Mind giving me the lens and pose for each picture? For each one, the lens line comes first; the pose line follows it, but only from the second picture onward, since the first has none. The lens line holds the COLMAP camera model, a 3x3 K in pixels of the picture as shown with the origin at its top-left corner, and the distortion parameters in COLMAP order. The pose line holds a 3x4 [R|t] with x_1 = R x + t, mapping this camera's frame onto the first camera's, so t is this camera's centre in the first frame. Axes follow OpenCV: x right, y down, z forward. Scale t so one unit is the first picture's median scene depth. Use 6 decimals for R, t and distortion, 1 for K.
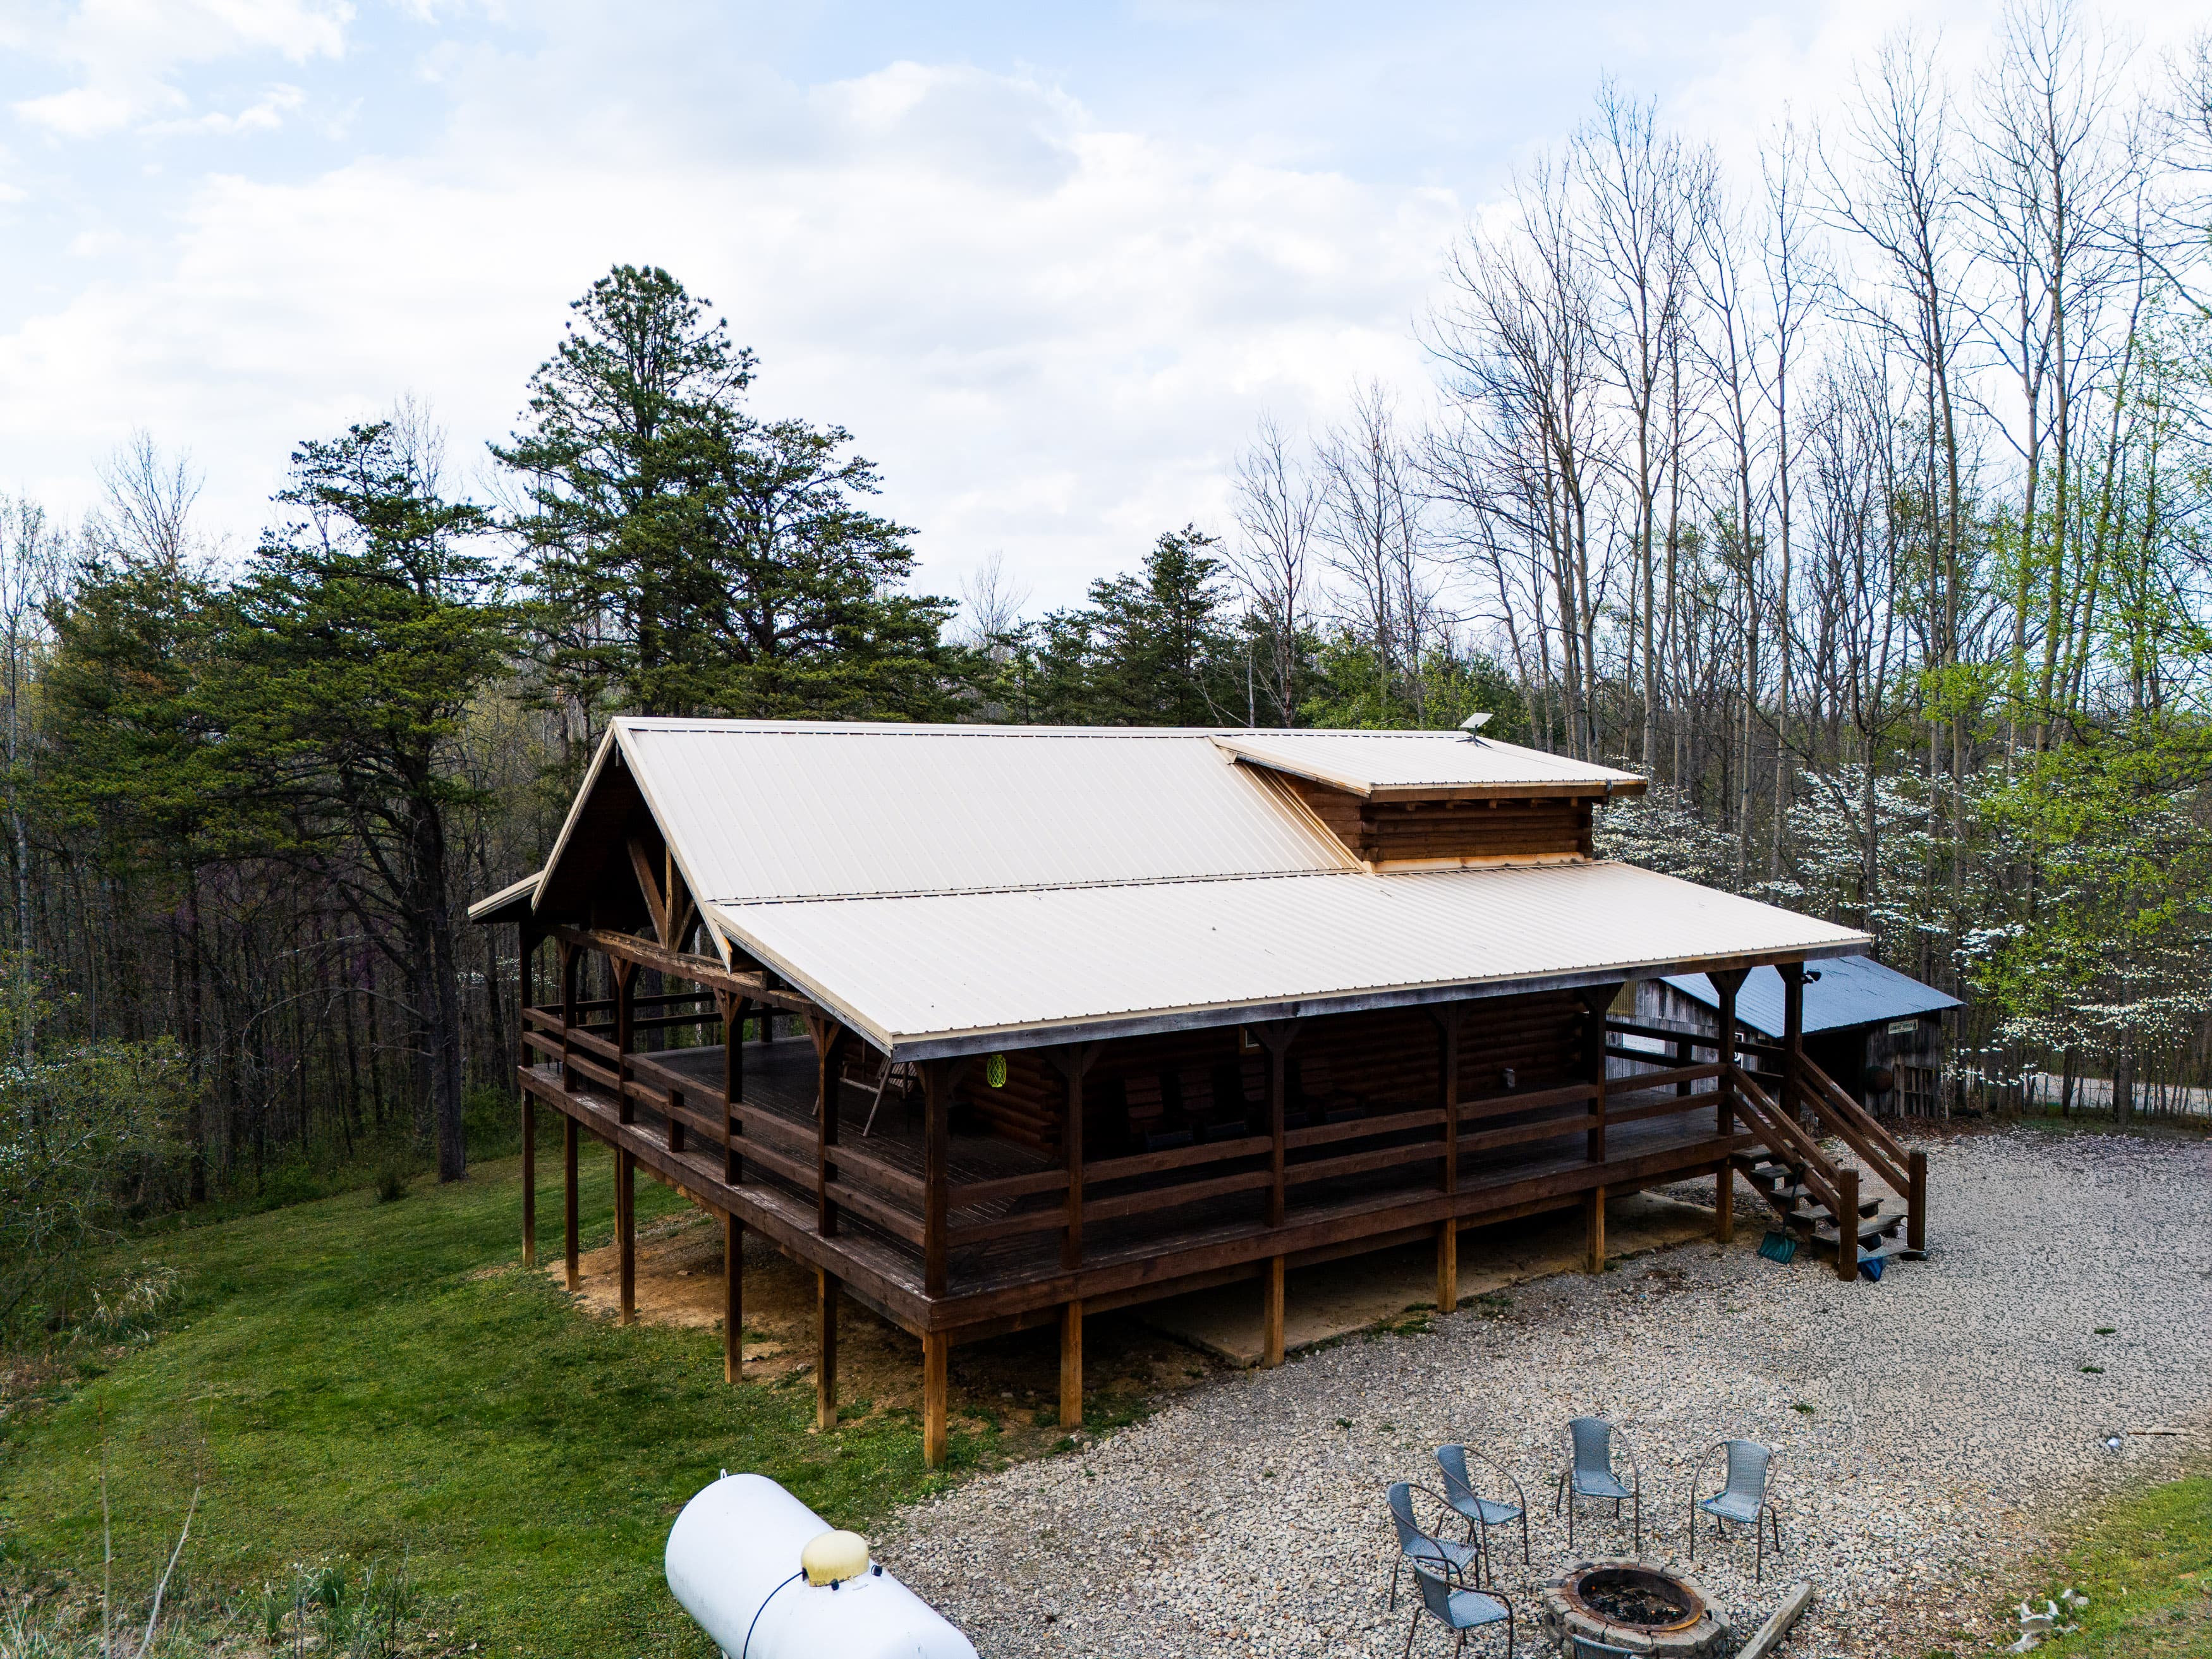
lens RADIAL K [[1655.6, 0, 1106.0], [0, 1655.6, 829.5], [0, 0, 1]] dist [0.015096, 0.007392]
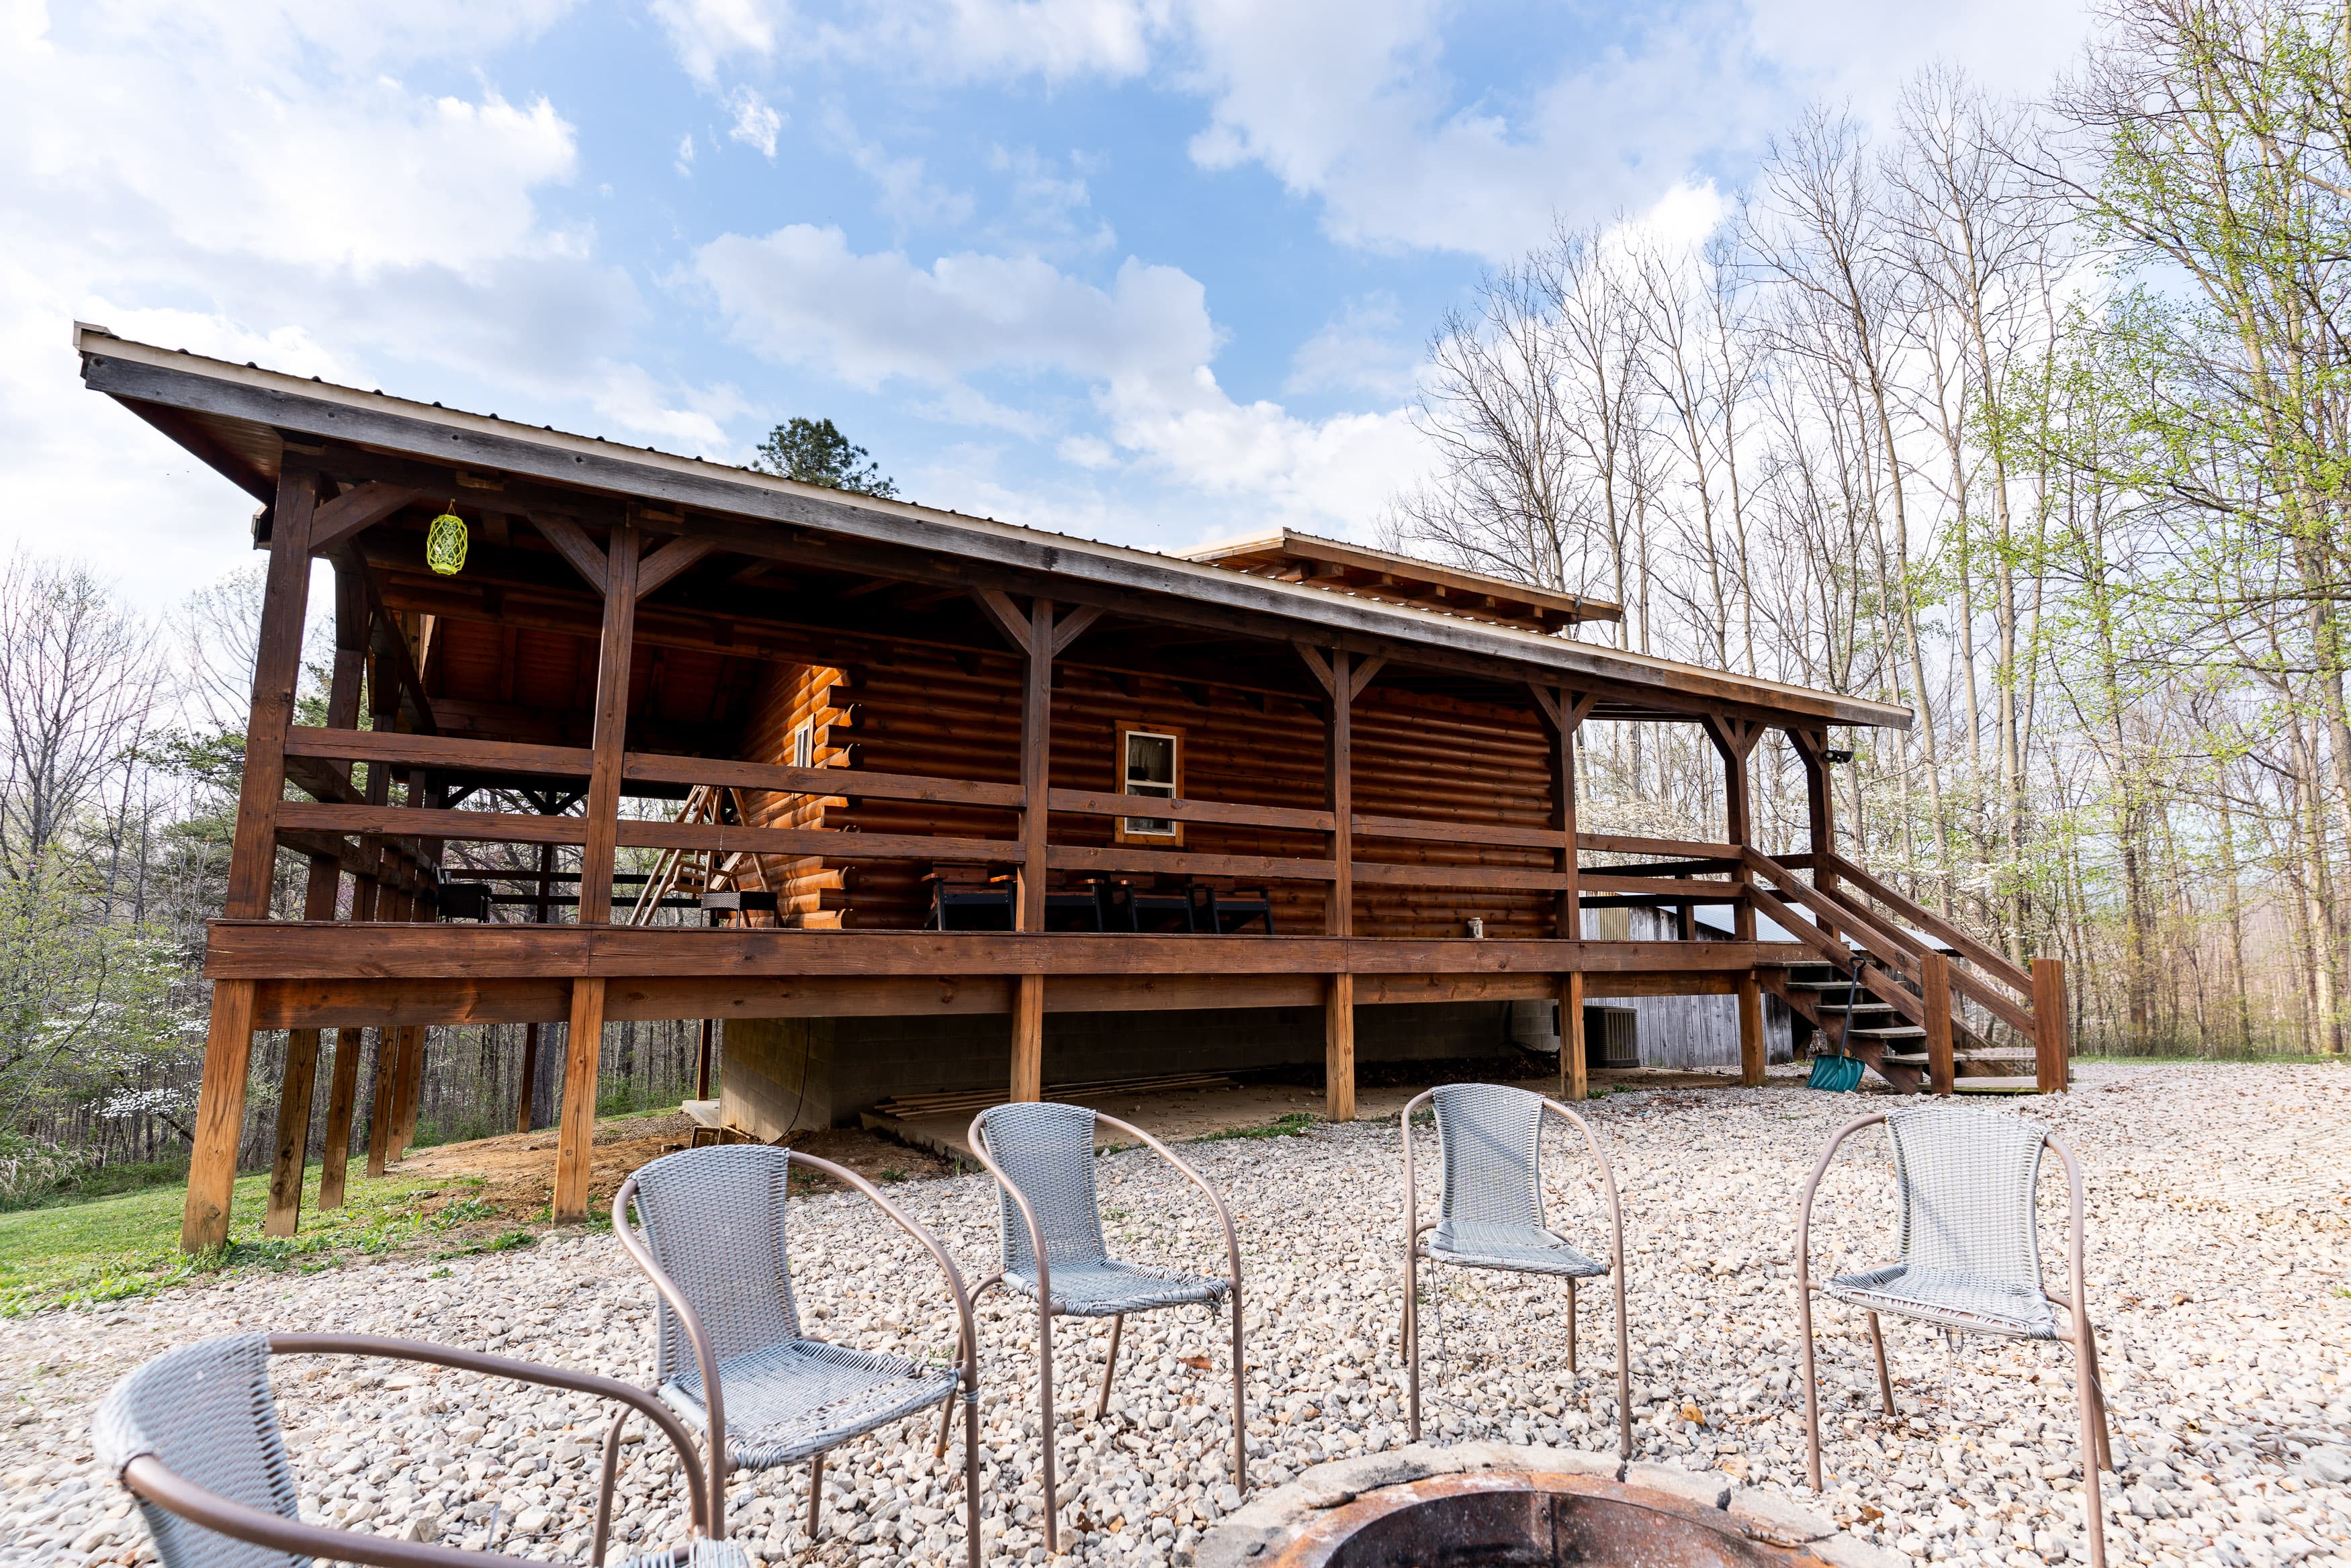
lens RADIAL K [[1130.0, 0, 1175.5], [0, 1130.0, 784.0], [0, 0, 1]] dist [-0.001426, 0.000595]
pose [[0.997246, -0.001840, -0.074138, 0.087950], [-0.011401, 0.984005, -0.177774, 0.122073], [0.073279, 0.178130, 0.981275, 0.267772]]
